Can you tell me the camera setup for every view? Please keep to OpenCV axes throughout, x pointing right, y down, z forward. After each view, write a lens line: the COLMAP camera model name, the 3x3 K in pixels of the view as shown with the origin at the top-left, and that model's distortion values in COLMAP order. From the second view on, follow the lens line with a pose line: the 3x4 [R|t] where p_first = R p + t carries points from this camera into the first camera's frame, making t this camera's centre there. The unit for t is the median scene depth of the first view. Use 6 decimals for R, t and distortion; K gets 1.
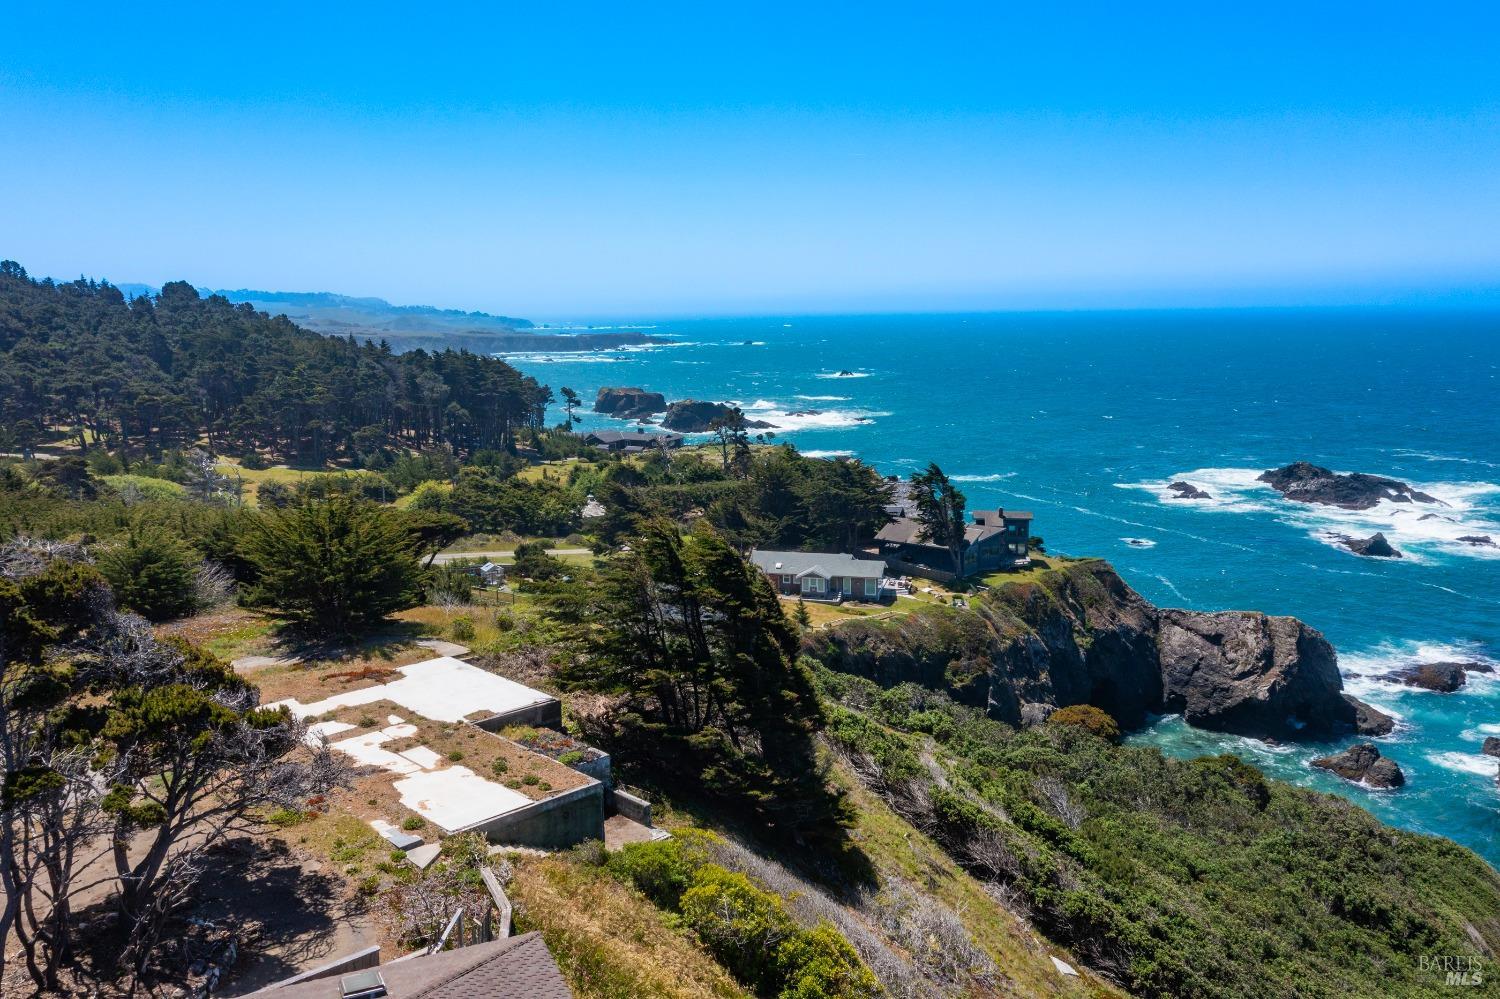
lens RADIAL K [[1192.4, 0, 746.8], [0, 1192.4, 495.8], [0, 0, 1]] dist [-0.000541, 0.009958]
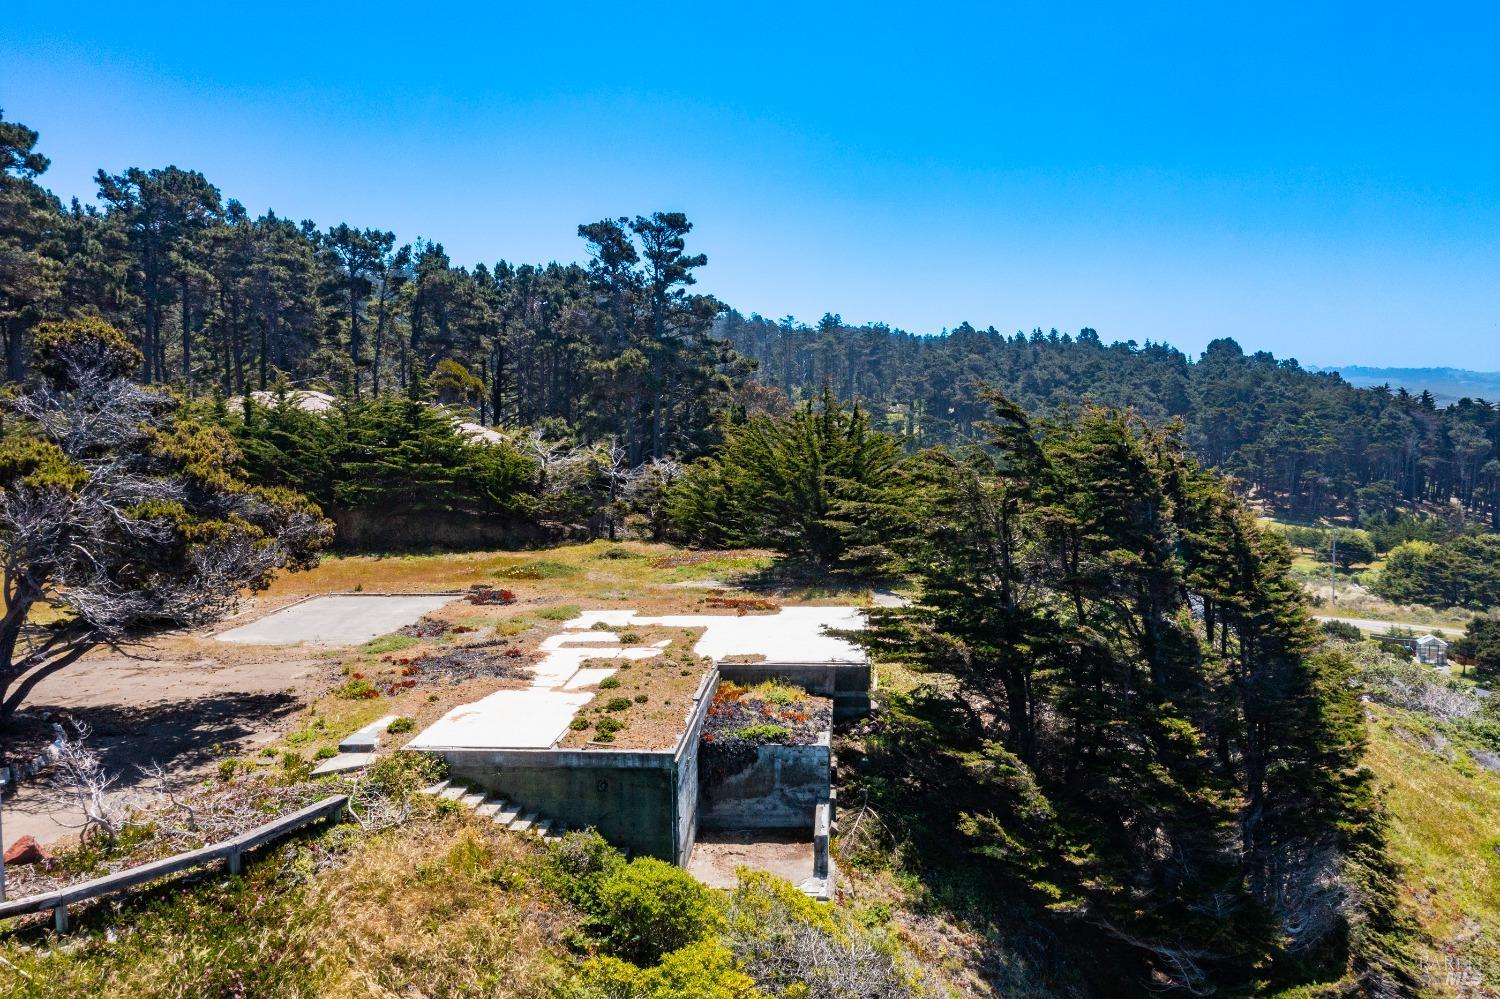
lens RADIAL K [[1192.4, 0, 748.1], [0, 1192.4, 500.2], [0, 0, 1]] dist [-0.000541, 0.009958]
pose [[0.645771, 0.064839, -0.760773, 0.049493], [-0.113306, 0.993494, -0.011504, 0.016718], [0.755077, 0.093629, 0.648916, 0.090210]]
